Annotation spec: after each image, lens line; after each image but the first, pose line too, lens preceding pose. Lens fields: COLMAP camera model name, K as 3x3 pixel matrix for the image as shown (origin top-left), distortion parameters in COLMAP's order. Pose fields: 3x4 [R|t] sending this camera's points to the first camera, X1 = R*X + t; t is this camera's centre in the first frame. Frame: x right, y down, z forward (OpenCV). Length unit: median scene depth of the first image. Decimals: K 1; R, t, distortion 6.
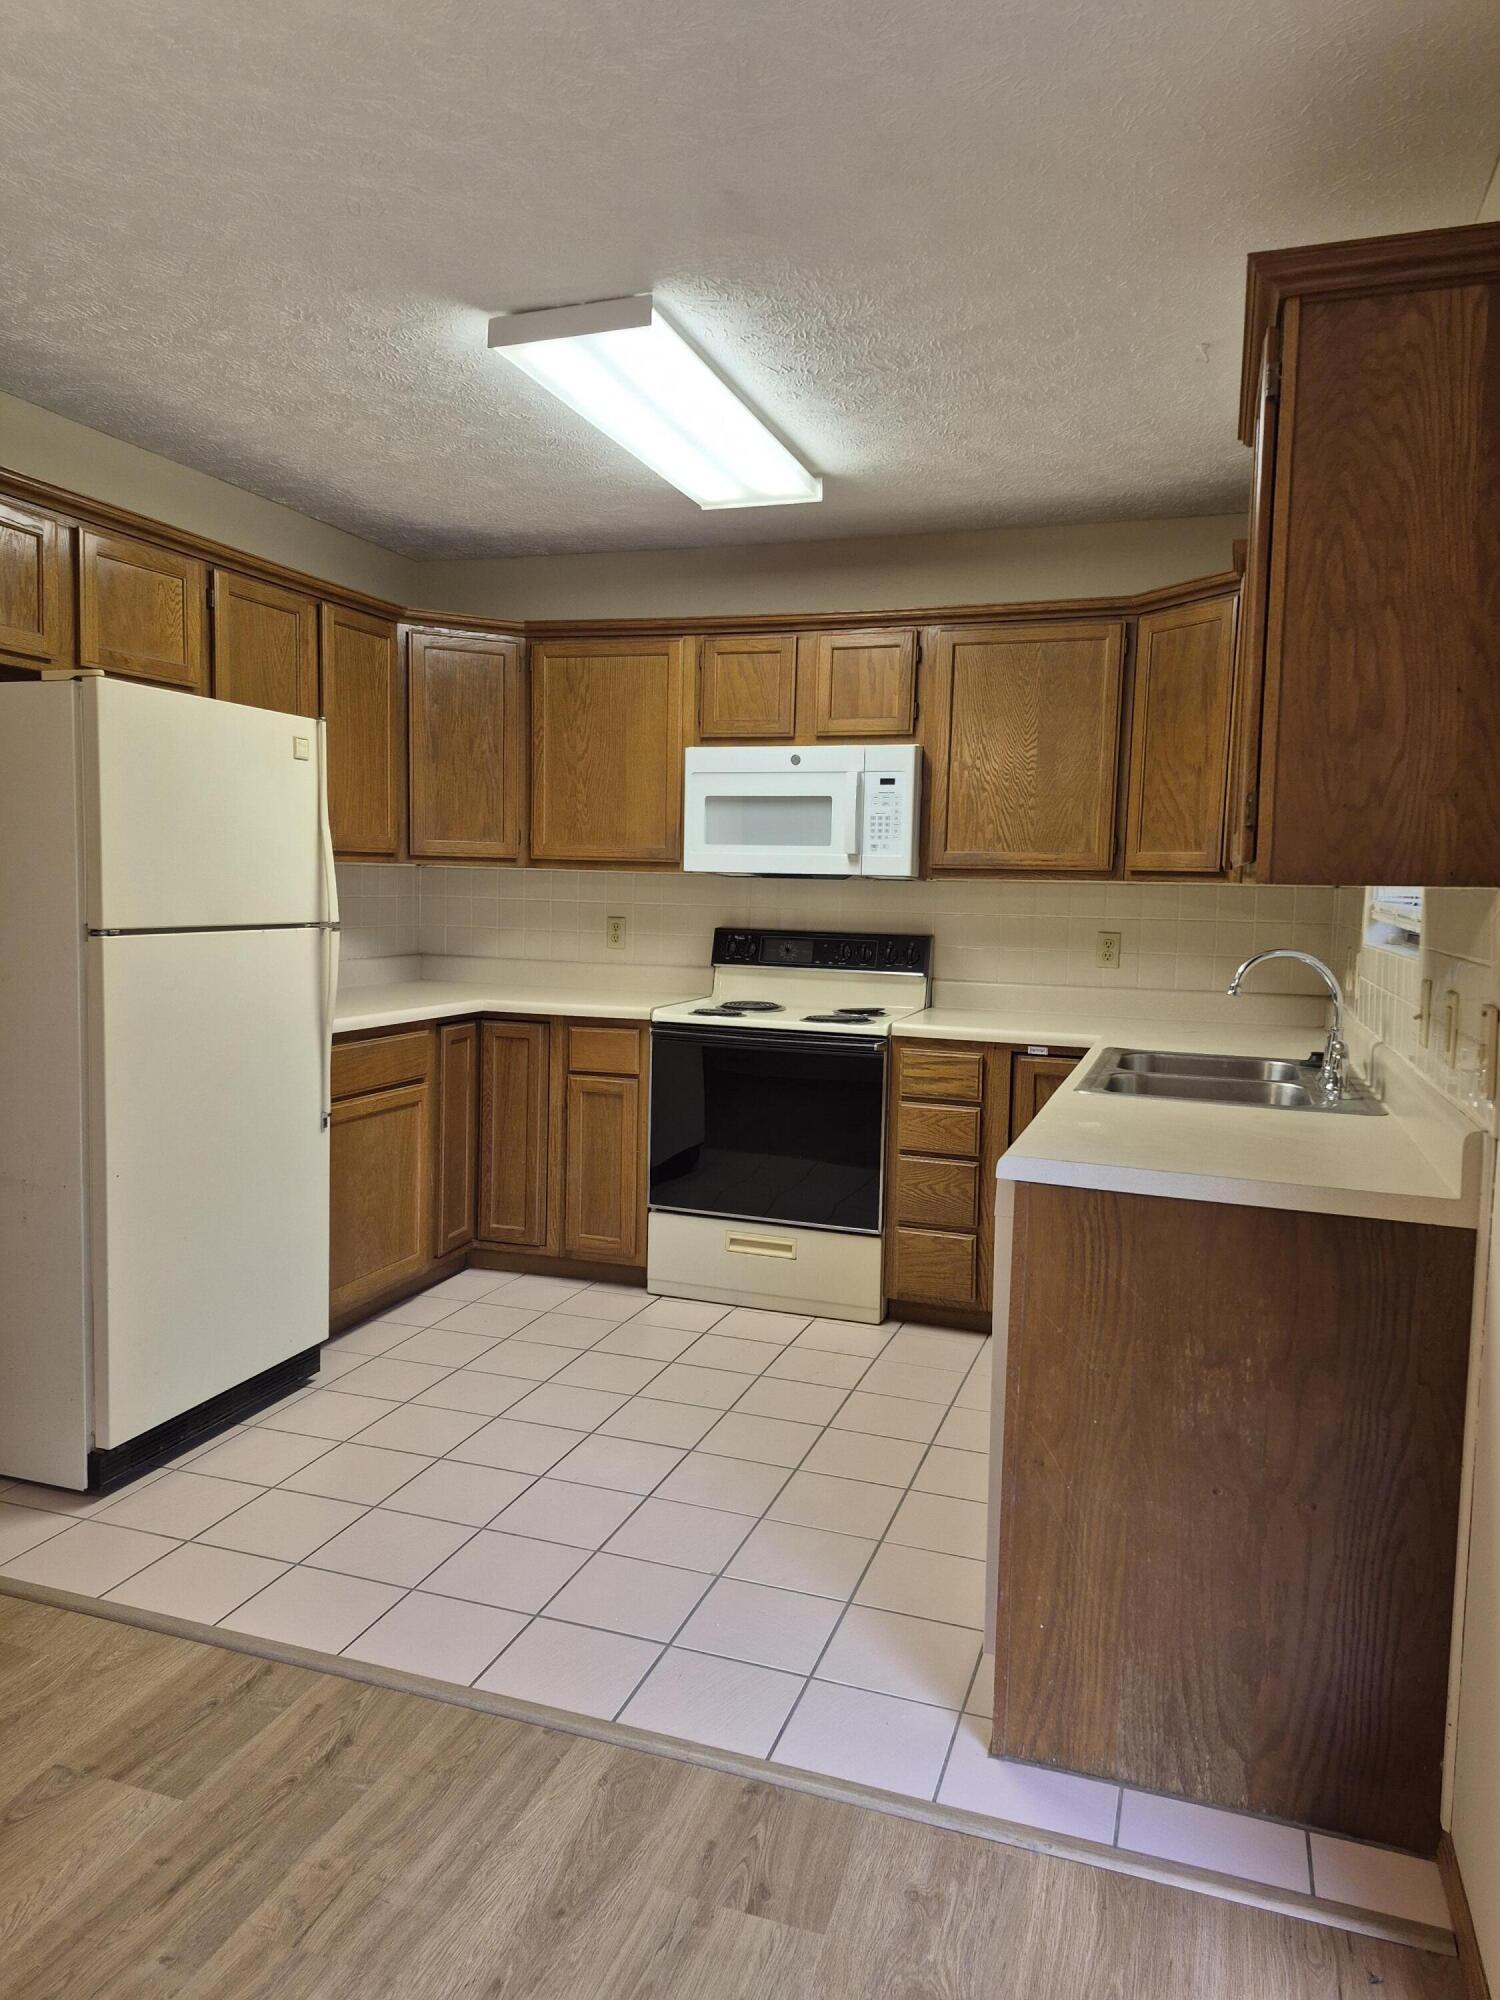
lens RADIAL K [[1367.3, 0, 744.9], [0, 1367.3, 990.6], [0, 0, 1]] dist [0.082522, -0.108319]
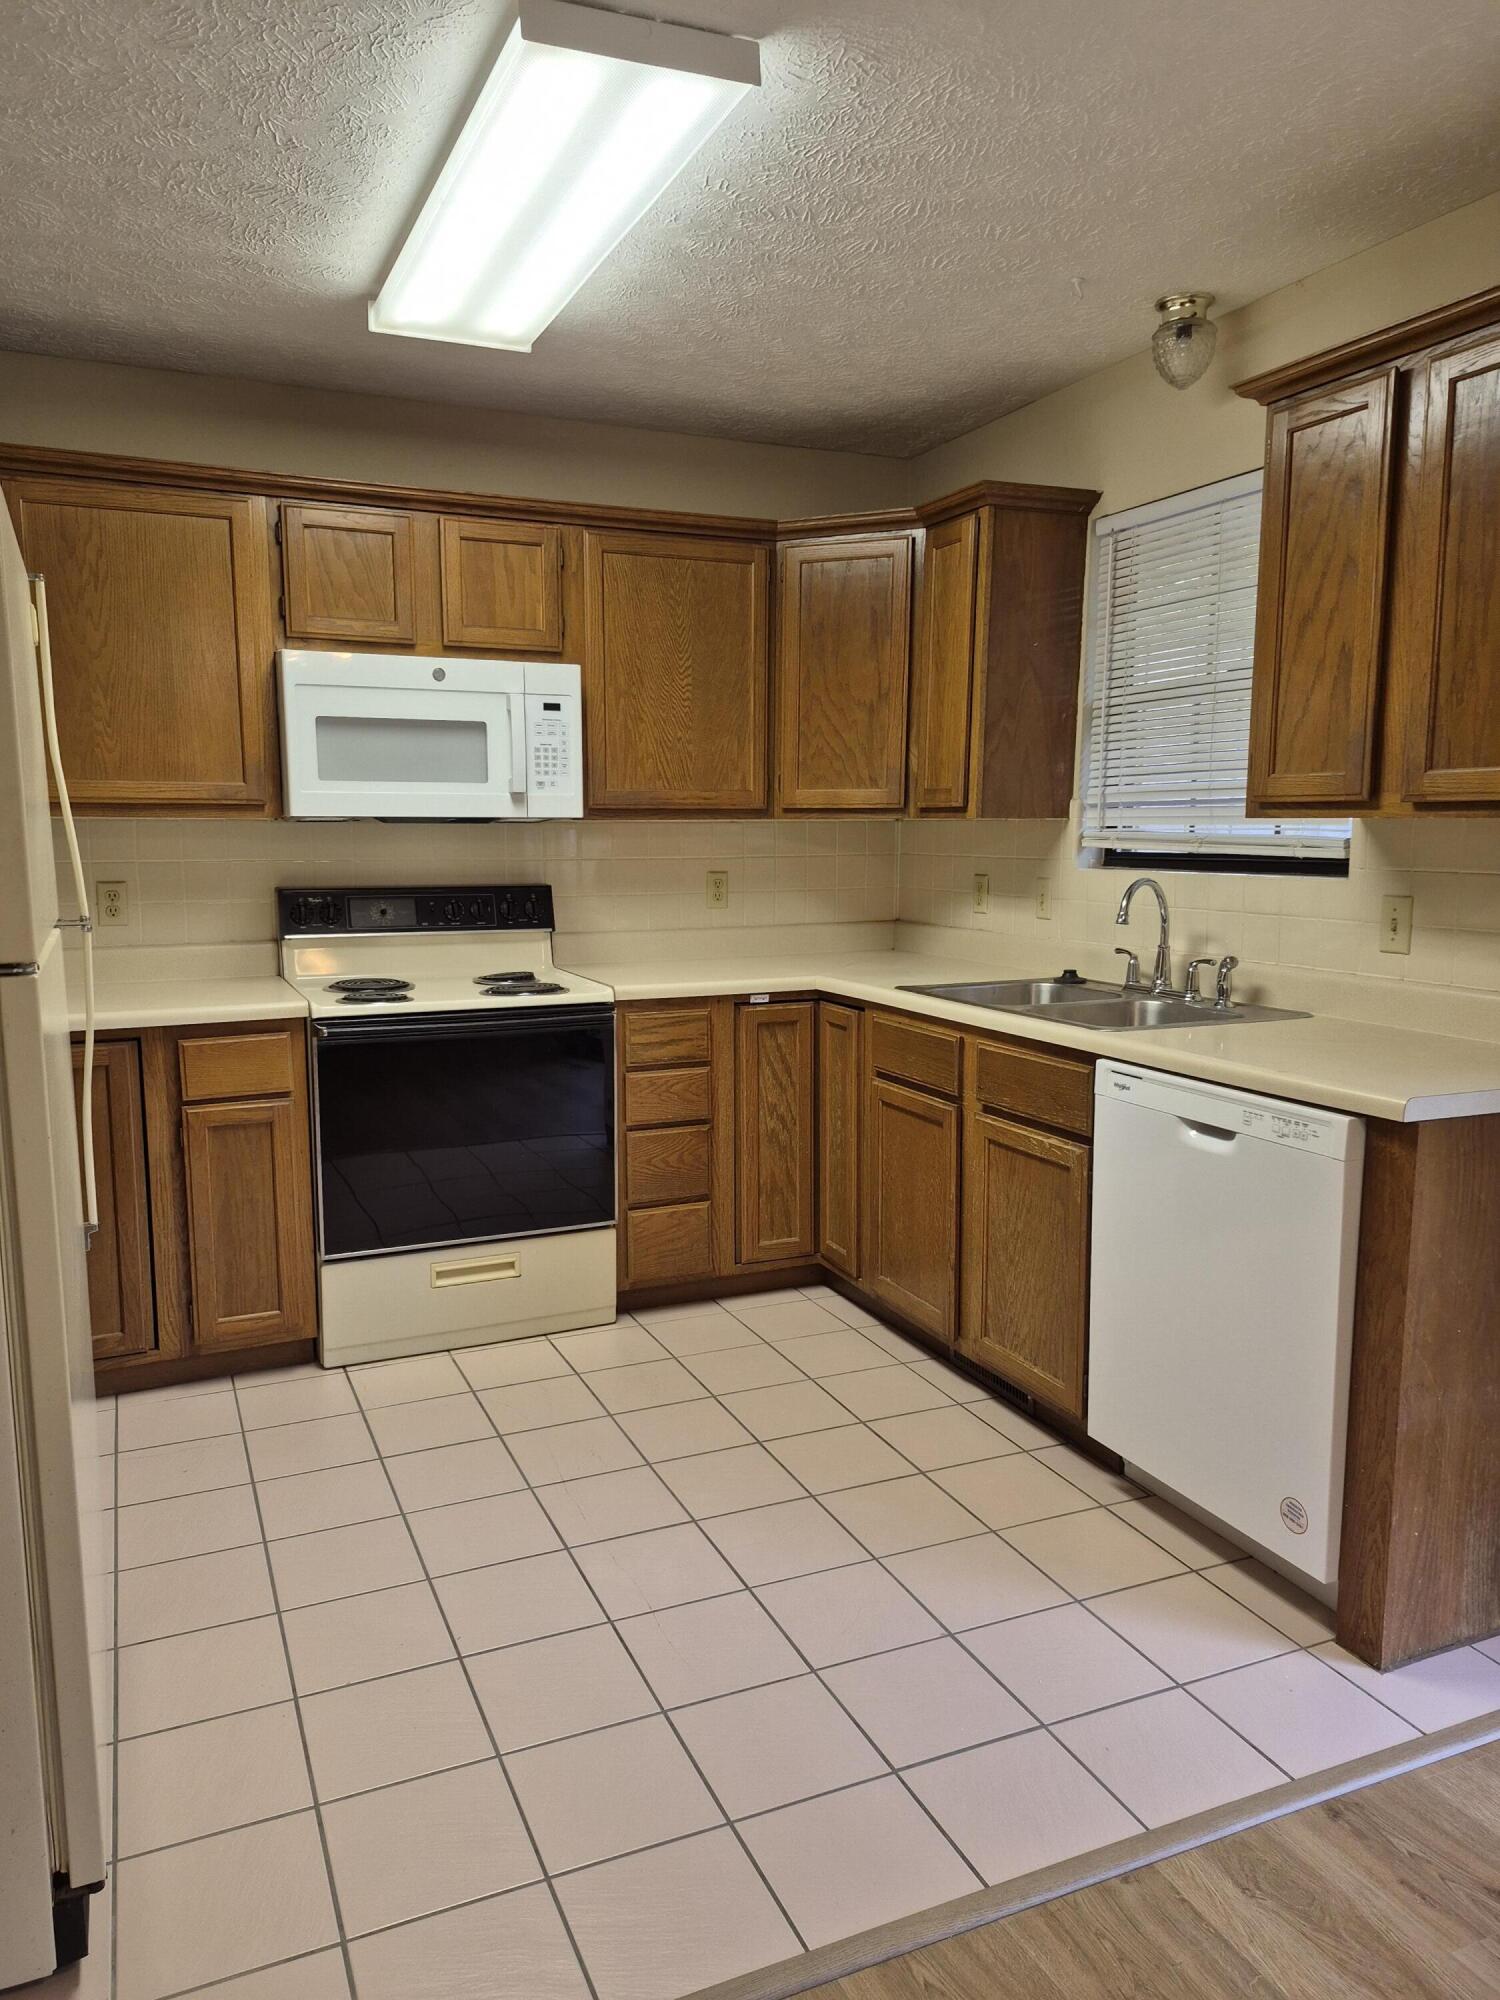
lens RADIAL K [[1366.7, 0, 739.9], [0, 1366.7, 1016.7], [0, 0, 1]] dist [0.094278, -0.095162]
pose [[0.735021, -0.120455, 0.667259, -0.413018], [0.073488, 0.992449, 0.098208, -0.036778], [-0.674050, -0.023149, 0.738323, 0.286517]]
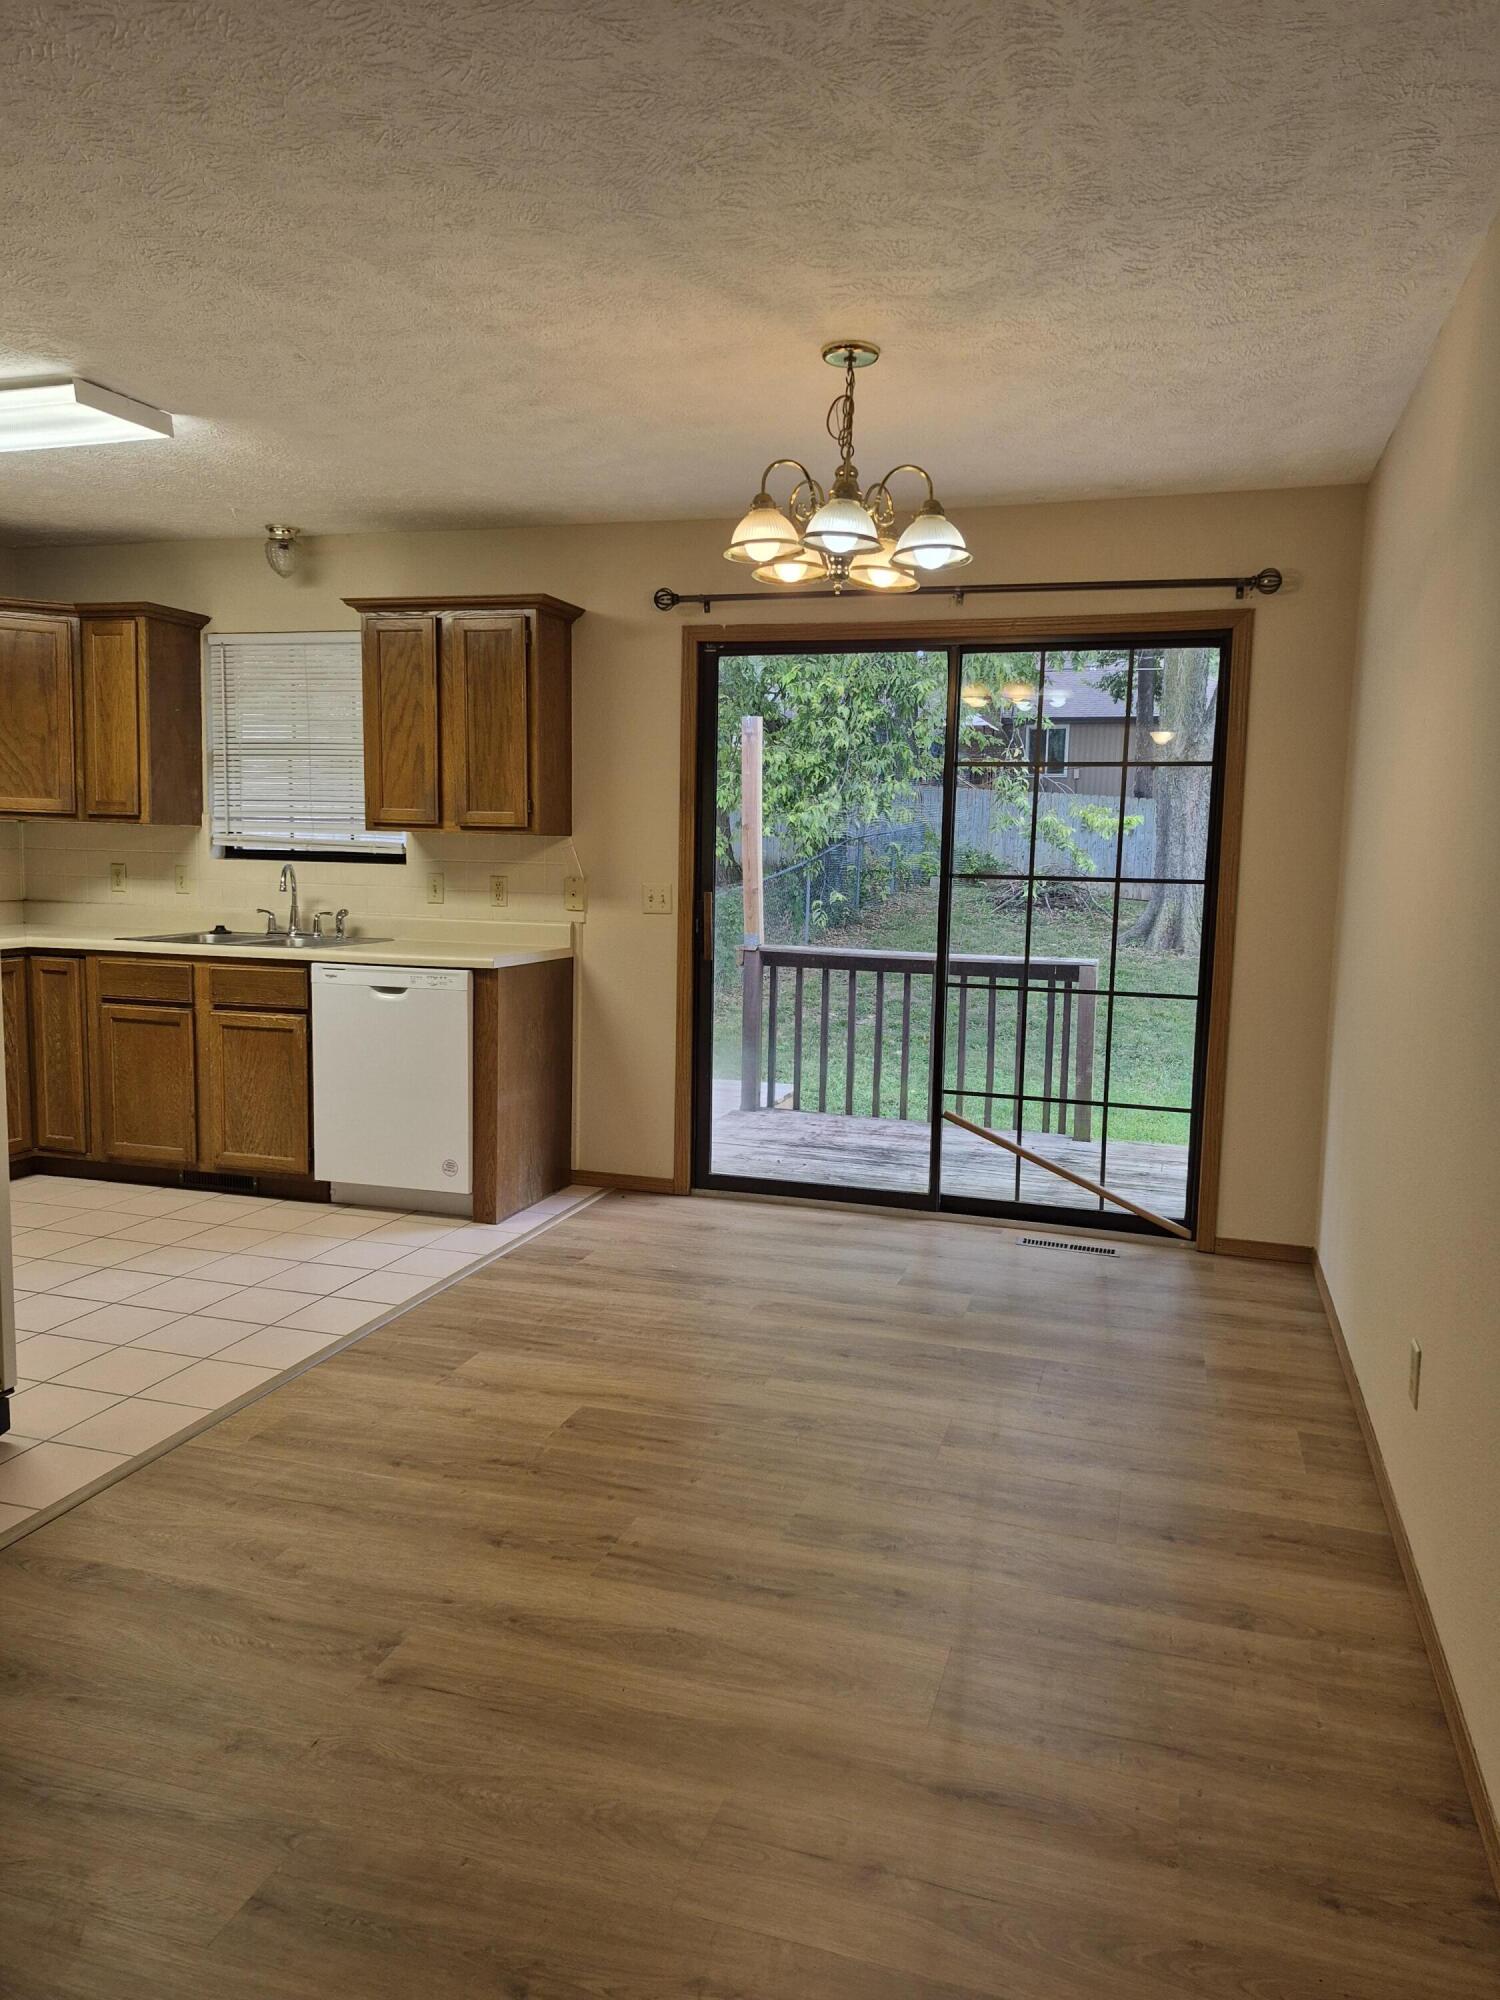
lens RADIAL K [[1367.3, 0, 744.9], [0, 1367.3, 990.6], [0, 0, 1]] dist [0.082522, -0.108319]
pose [[-0.023863, -0.130377, 0.991177, -1.015858], [0.057580, 0.989635, 0.131560, -0.049055], [-0.998056, 0.060212, -0.016108, 0.309428]]
